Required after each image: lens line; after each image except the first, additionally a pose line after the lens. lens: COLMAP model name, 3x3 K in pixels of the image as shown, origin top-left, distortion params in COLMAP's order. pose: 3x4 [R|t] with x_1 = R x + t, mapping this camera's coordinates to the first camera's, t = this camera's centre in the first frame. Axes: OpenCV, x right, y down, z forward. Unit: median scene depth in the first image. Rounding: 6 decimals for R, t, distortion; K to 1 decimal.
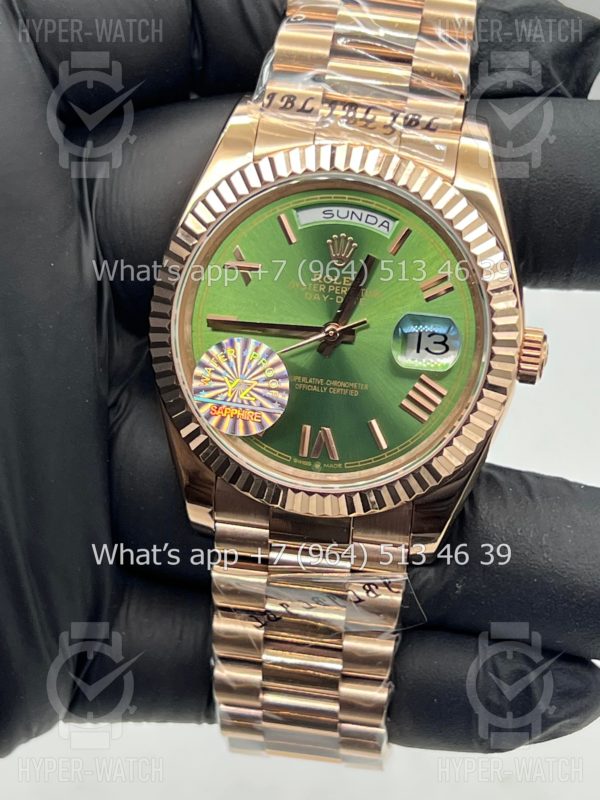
lens RADIAL K [[1805.3, 0, 308.7], [0, 1805.3, 385.8], [0, 0, 1]] dist [0.326865, 0.000000]
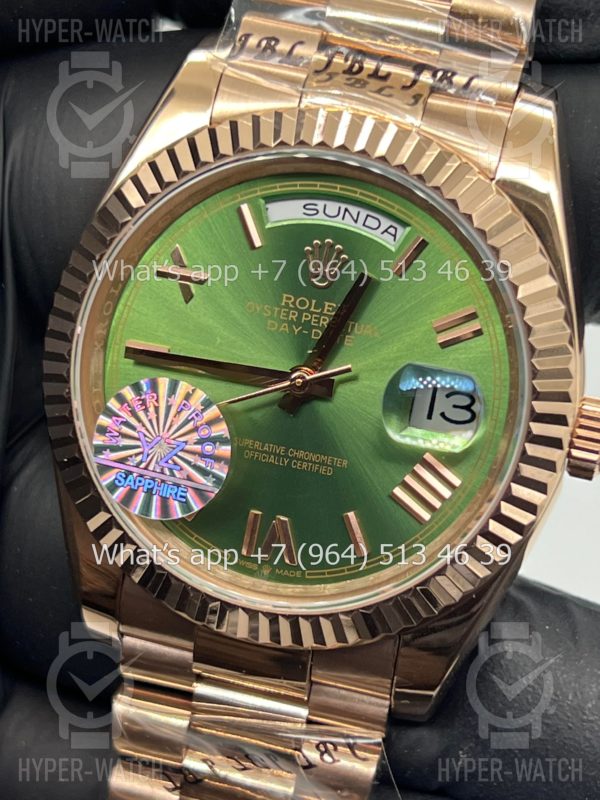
lens RADIAL K [[1805.3, 0, 302.6], [0, 1805.3, 399.8], [0, 0, 1]] dist [0.326865, 0.000000]
pose [[0.994639, 0.082916, -0.061785, 0.056493], [-0.083133, 0.996538, -0.000961, -0.021649], [0.061491, 0.006093, 0.998089, 0.310989]]
